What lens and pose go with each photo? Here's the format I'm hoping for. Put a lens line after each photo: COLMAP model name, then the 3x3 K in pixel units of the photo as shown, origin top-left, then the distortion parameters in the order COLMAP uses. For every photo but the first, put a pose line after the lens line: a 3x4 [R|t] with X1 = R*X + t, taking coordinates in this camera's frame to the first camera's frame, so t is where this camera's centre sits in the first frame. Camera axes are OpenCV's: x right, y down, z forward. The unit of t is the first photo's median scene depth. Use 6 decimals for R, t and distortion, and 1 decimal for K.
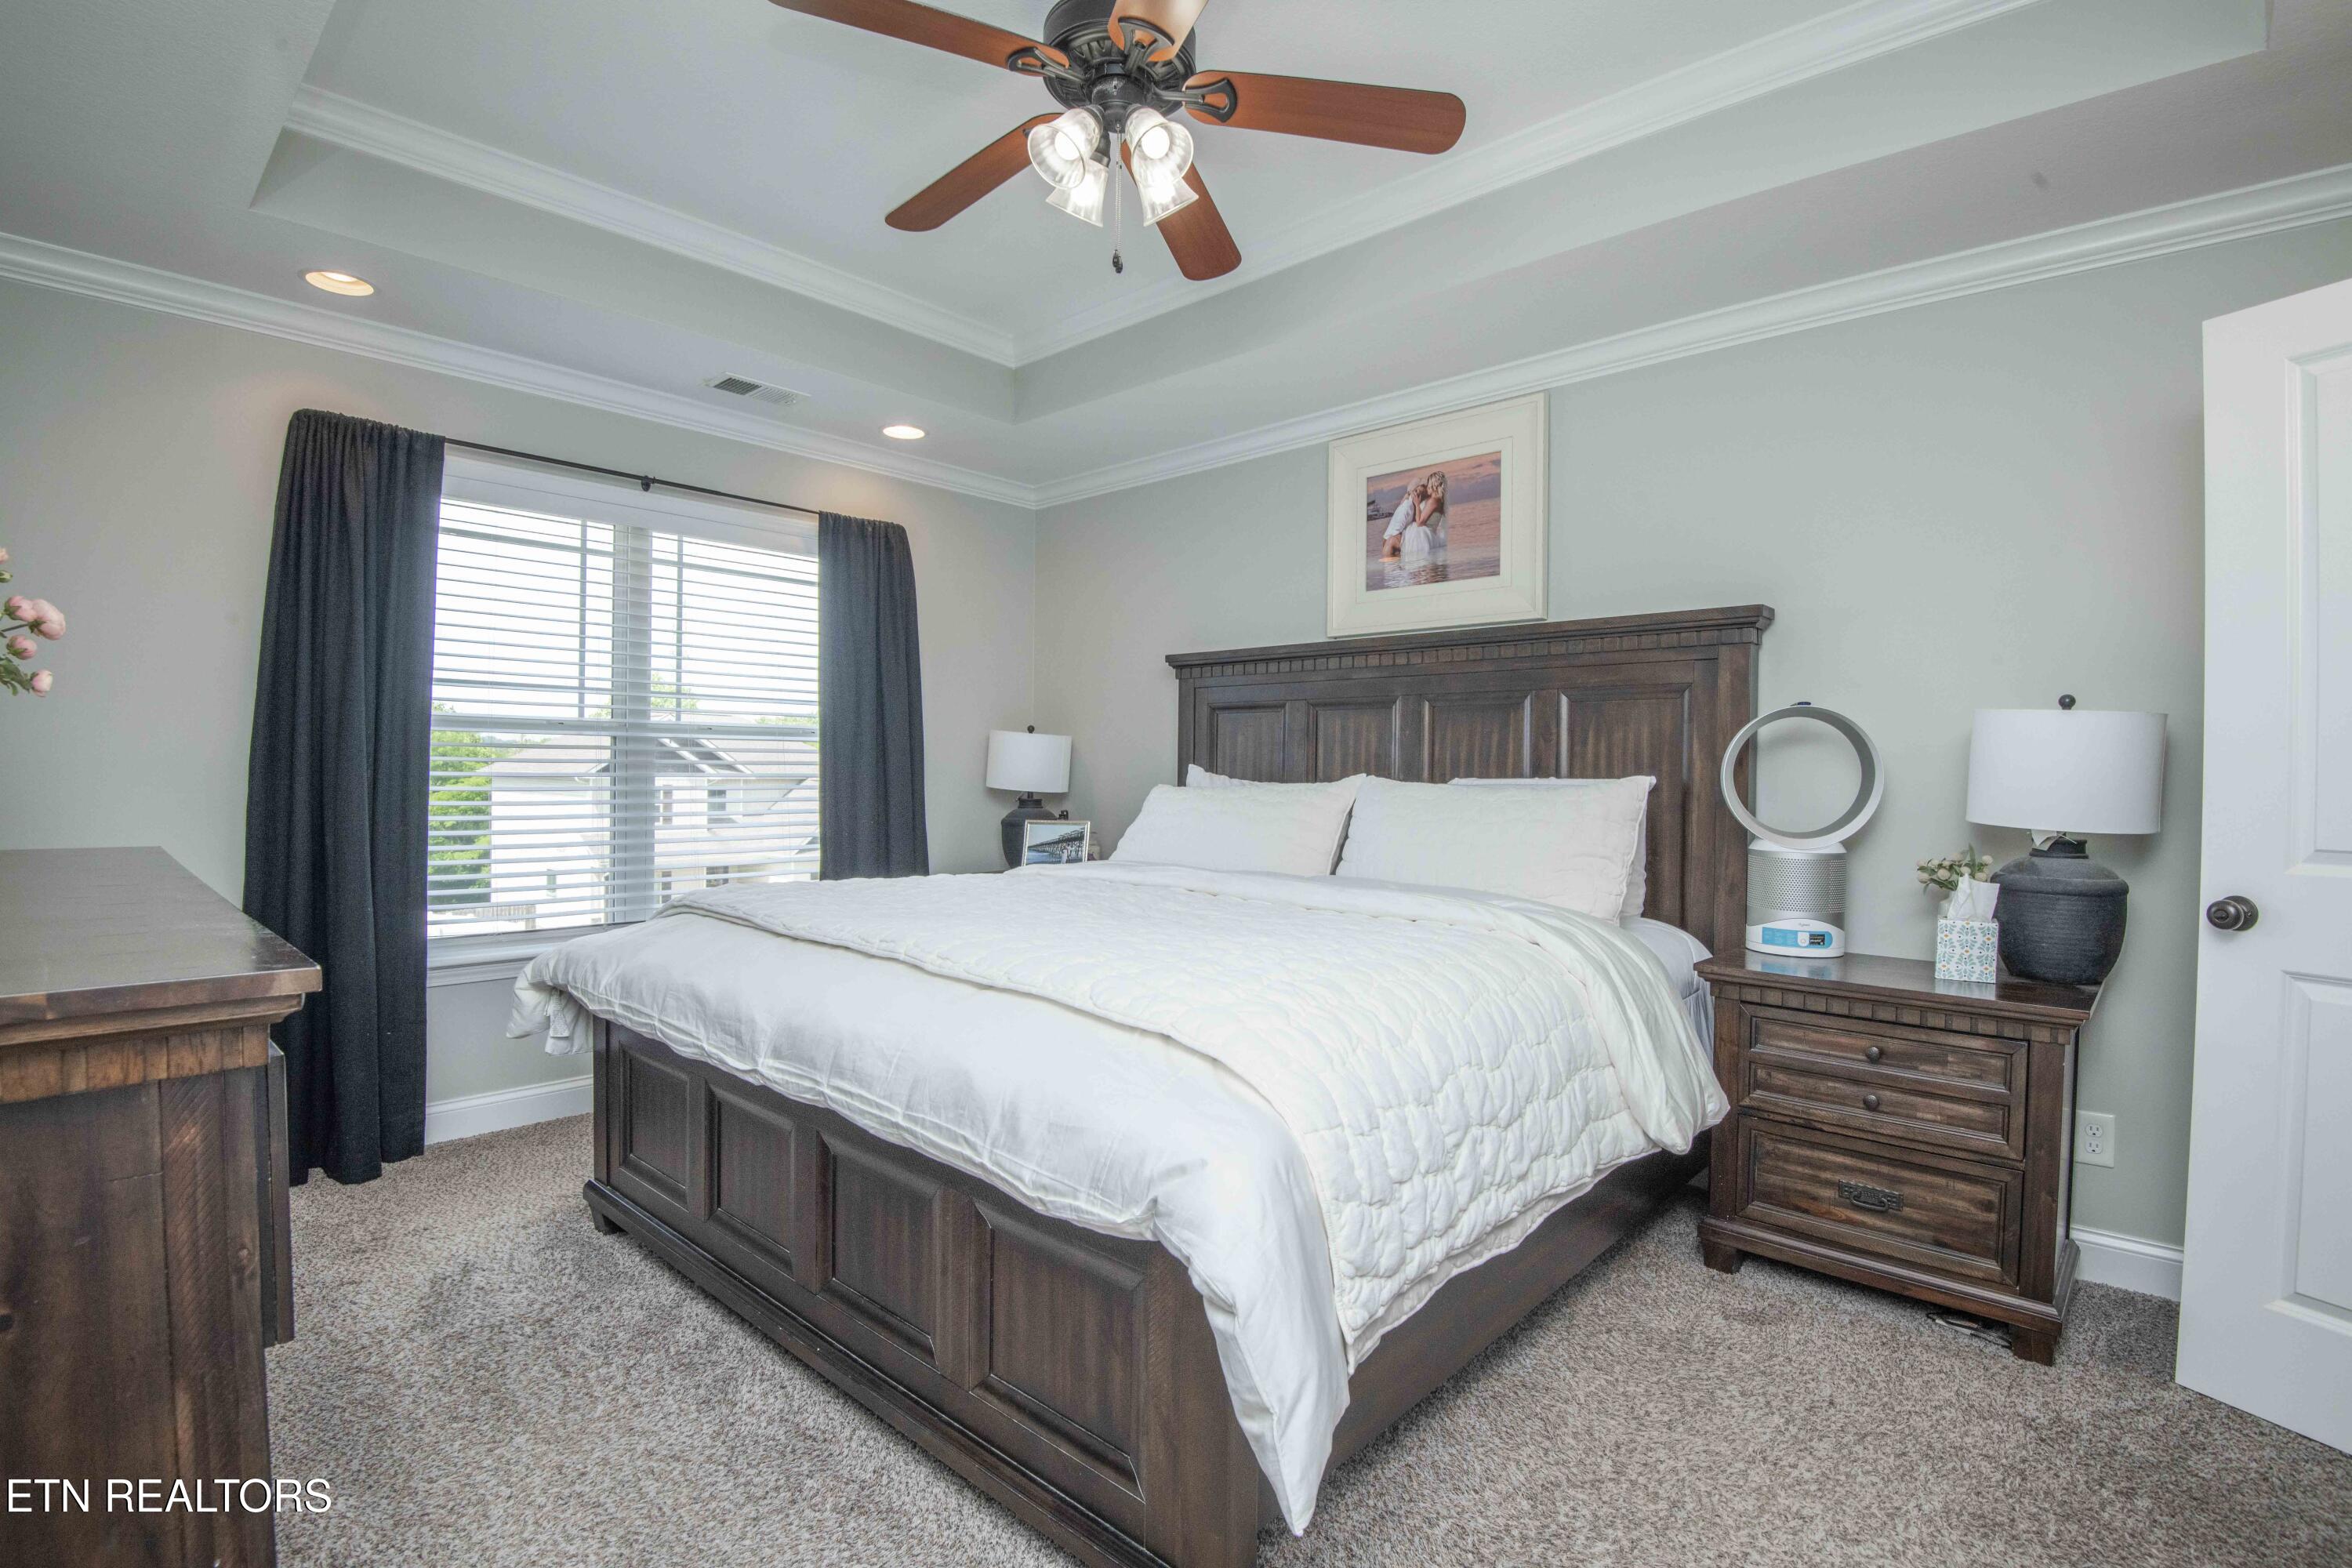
lens RADIAL K [[1082.4, 0, 1187.8], [0, 1082.4, 775.8], [0, 0, 1]] dist [-0.022263, -0.012067]
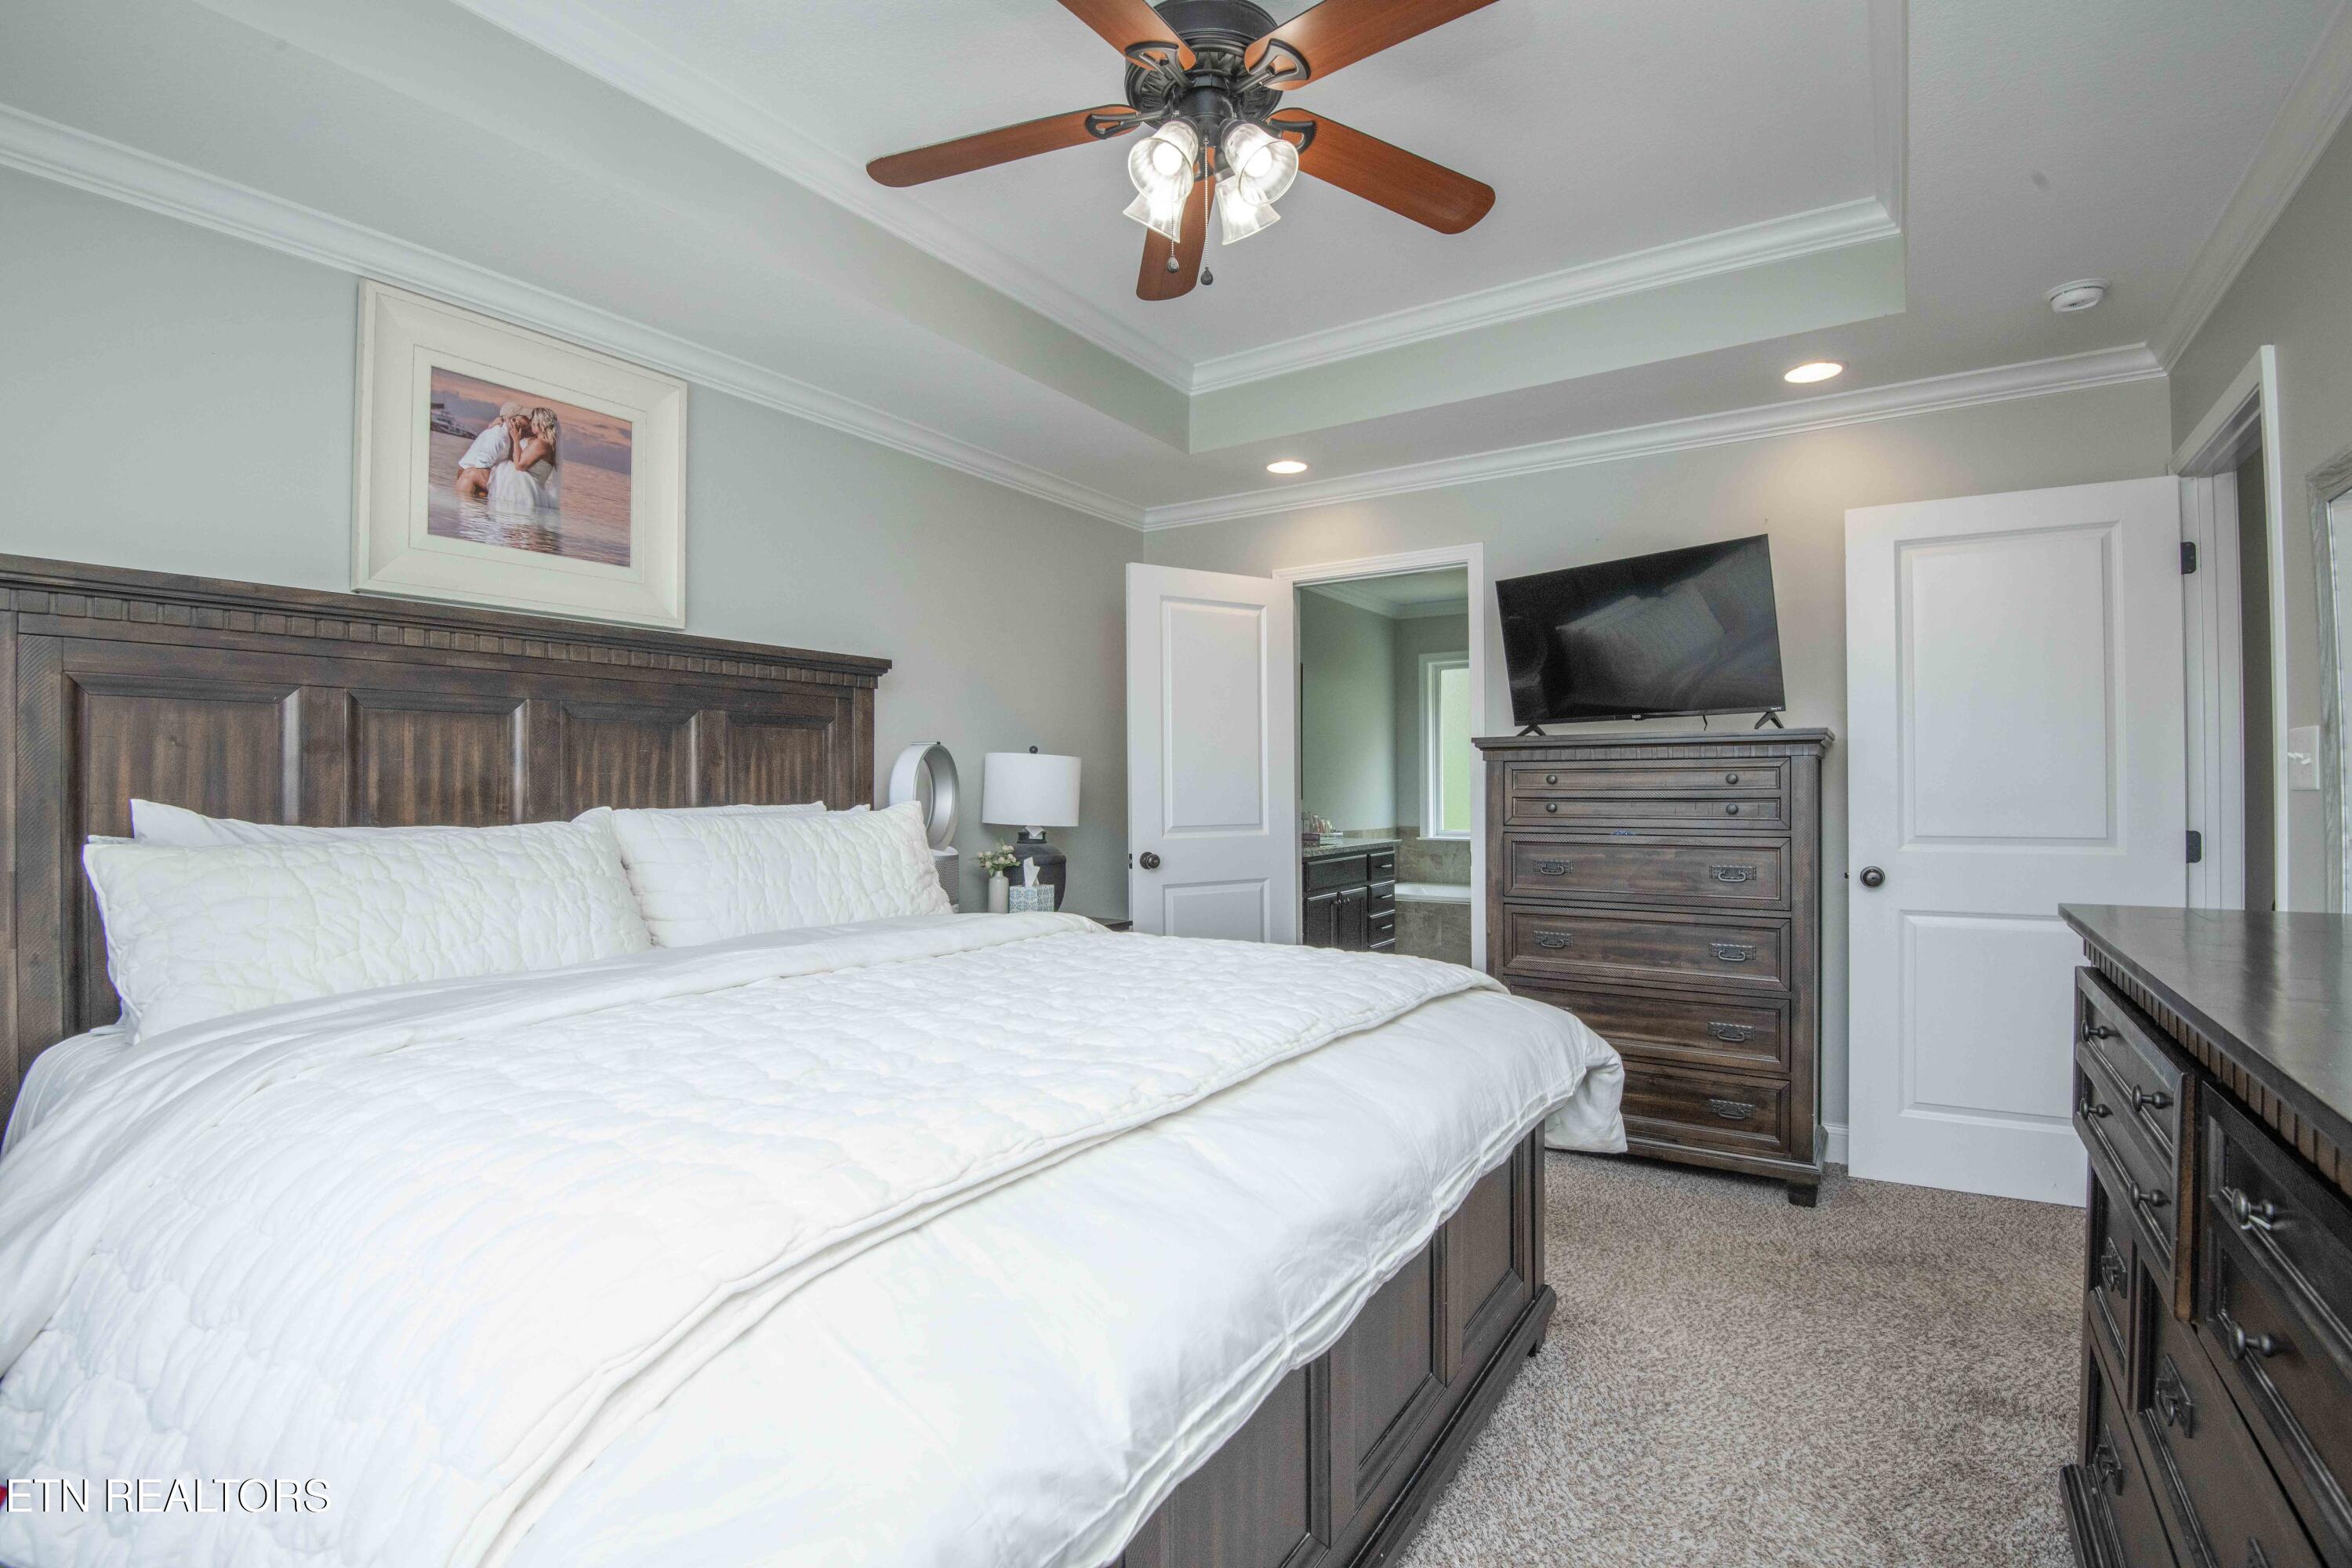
lens RADIAL K [[1082.4, 0, 1178.9], [0, 1082.4, 782.2], [0, 0, 1]] dist [-0.022263, -0.012067]
pose [[-0.159777, -0.002080, 0.987151, -0.906153], [0.015263, 0.999873, 0.004577, -0.022670], [-0.987035, 0.015798, -0.159724, 1.060010]]
